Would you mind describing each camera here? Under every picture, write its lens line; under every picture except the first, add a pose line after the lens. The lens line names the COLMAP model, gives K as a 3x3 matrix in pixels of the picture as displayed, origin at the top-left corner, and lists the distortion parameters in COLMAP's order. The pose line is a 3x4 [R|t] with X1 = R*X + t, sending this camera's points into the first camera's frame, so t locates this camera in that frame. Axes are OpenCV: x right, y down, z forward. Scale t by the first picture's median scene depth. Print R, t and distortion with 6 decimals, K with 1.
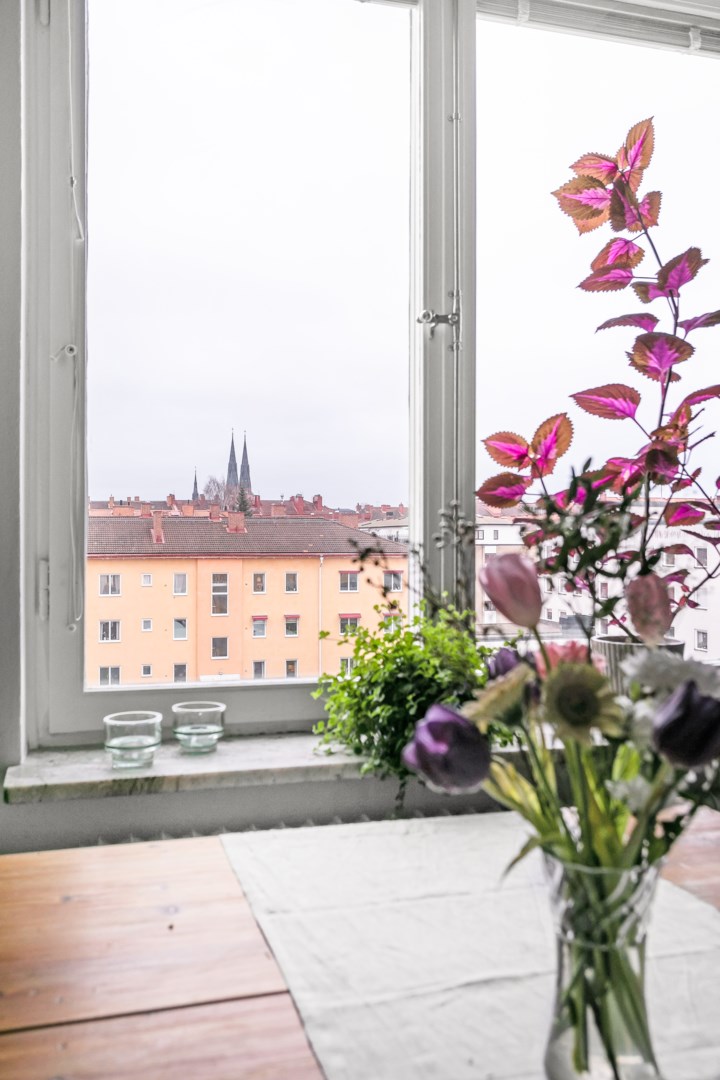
lens RADIAL K [[968.7, 0, 360.2], [0, 968.7, 542.9], [0, 0, 1]] dist [0.005502, -0.002185]
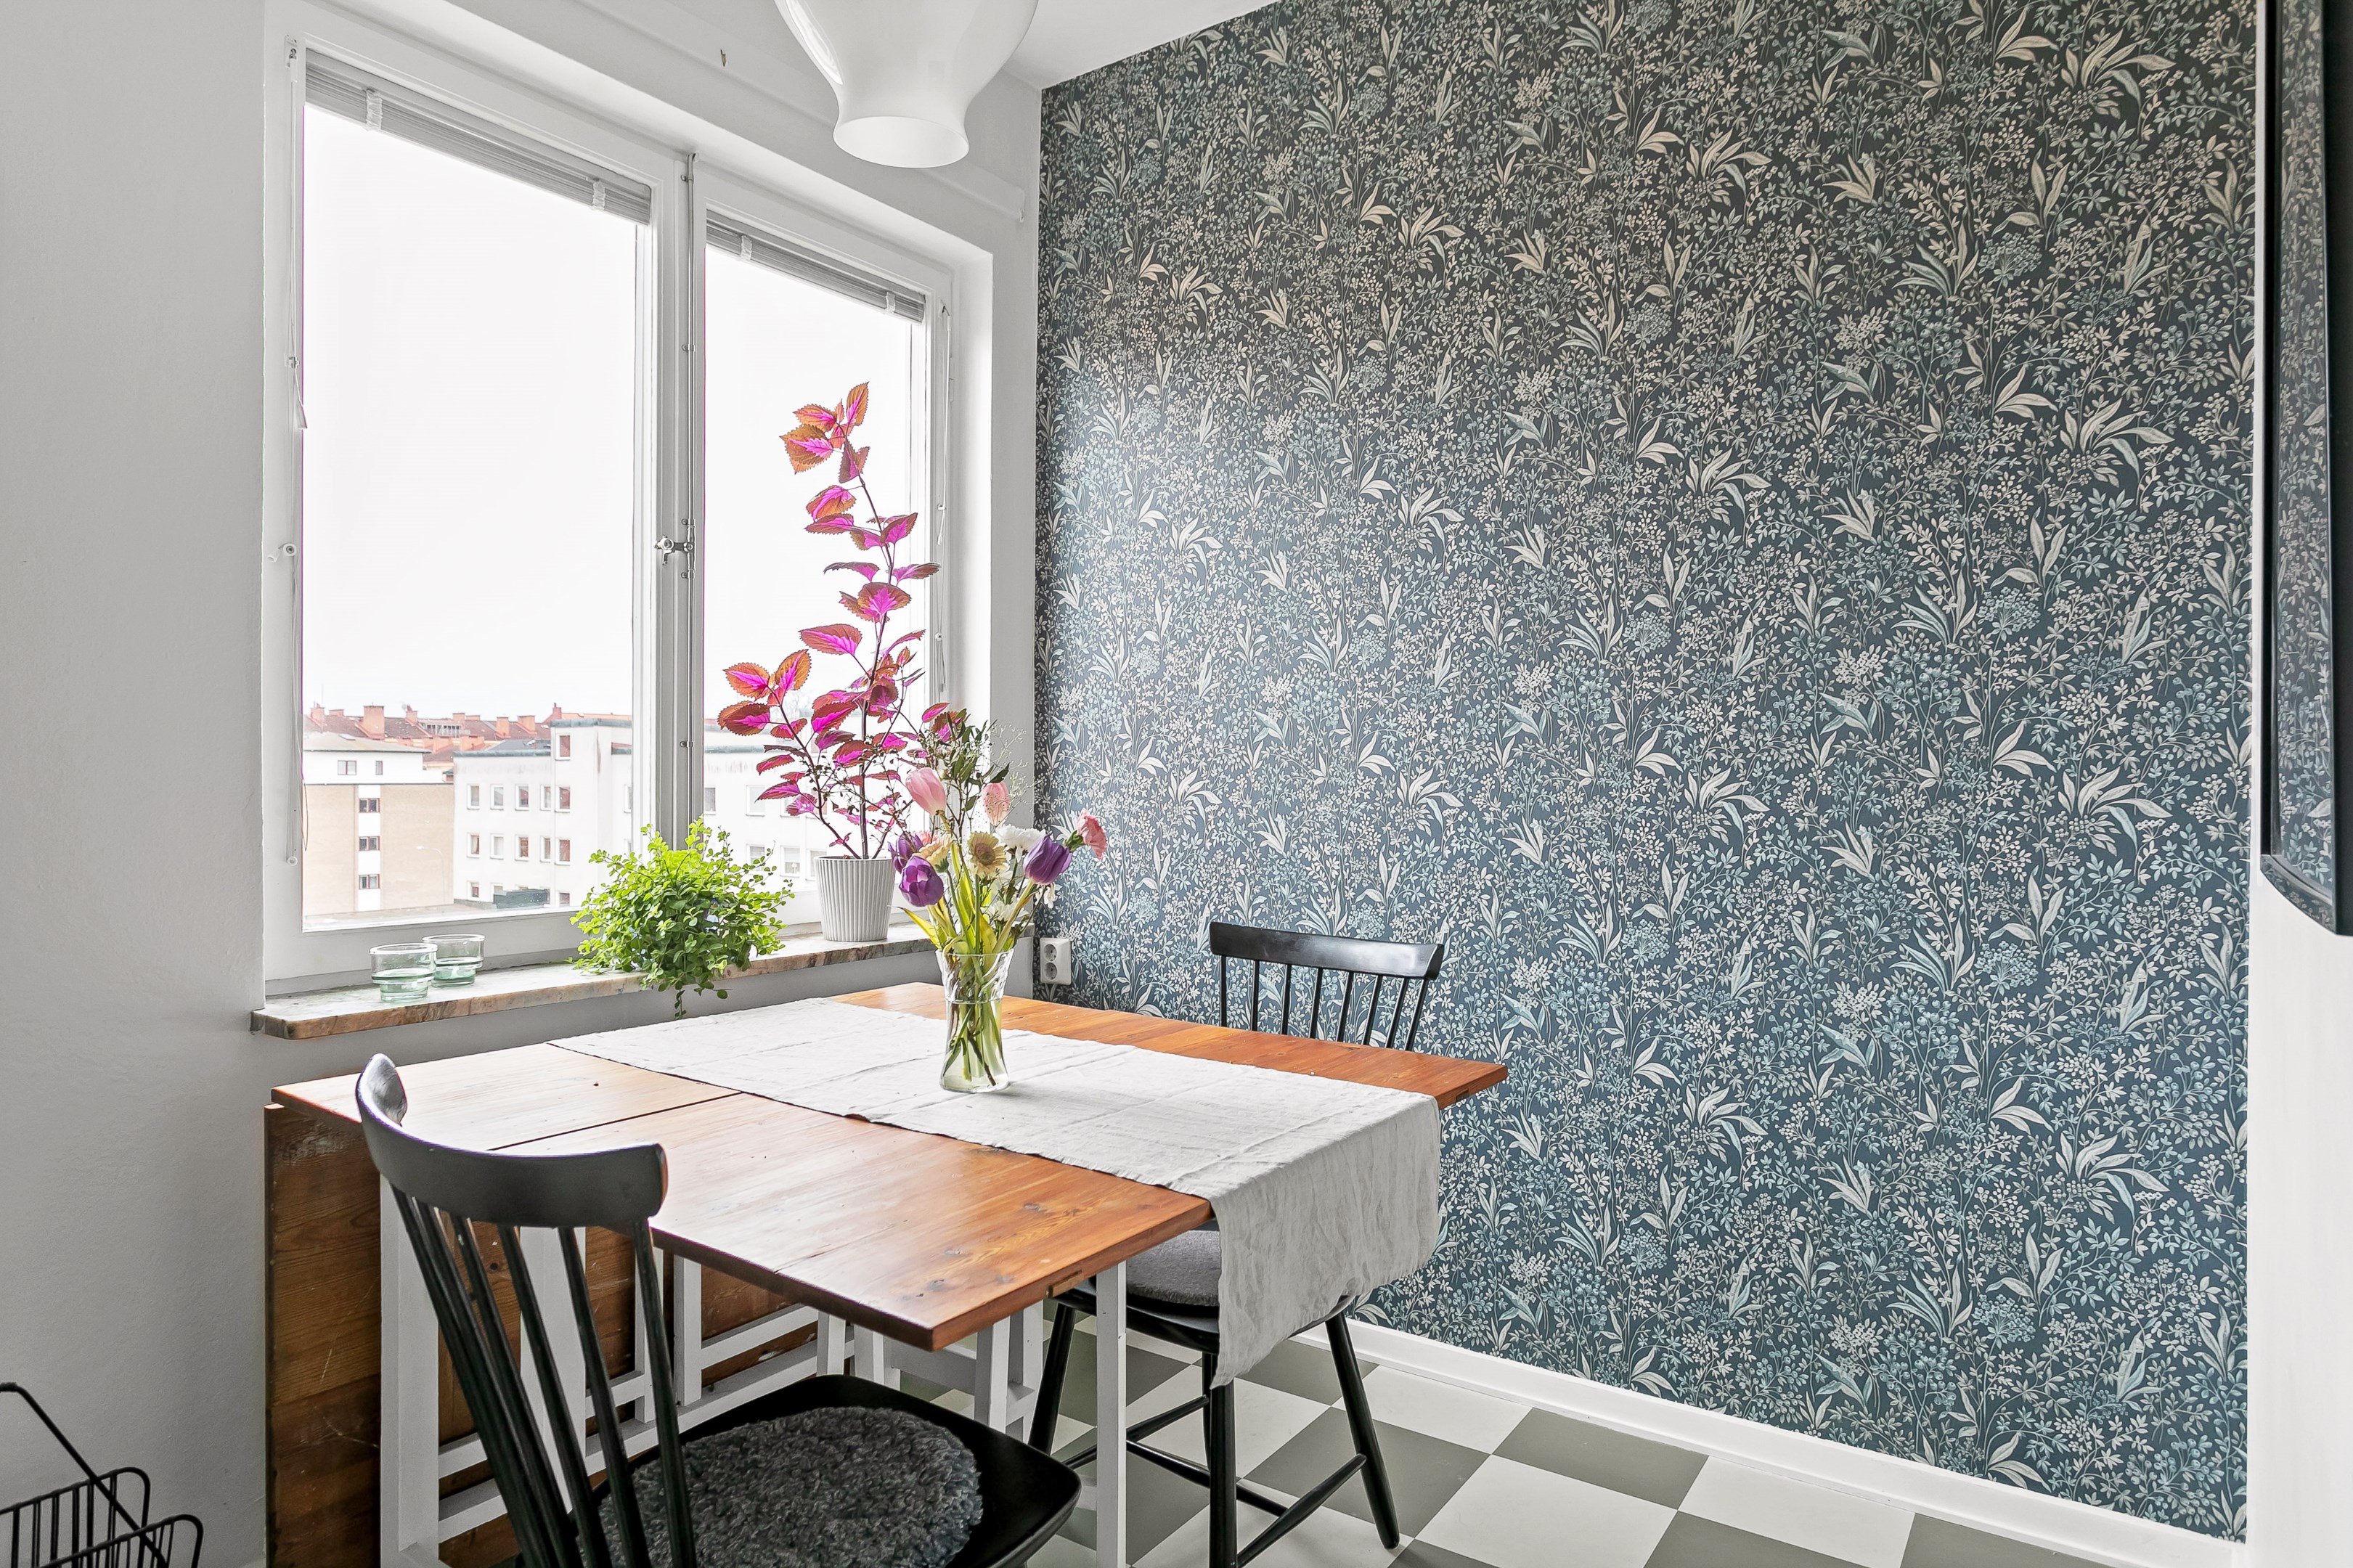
lens RADIAL K [[1384.2, 0, 1174.3], [0, 1384.2, 776.3], [0, 0, 1]] dist [0.002251, -0.000181]
pose [[0.786582, 0.000855, 0.617486, -0.404427], [-0.001423, 0.999999, 0.000429, 0.007520], [-0.617484, -0.001216, 0.786582, -0.460625]]
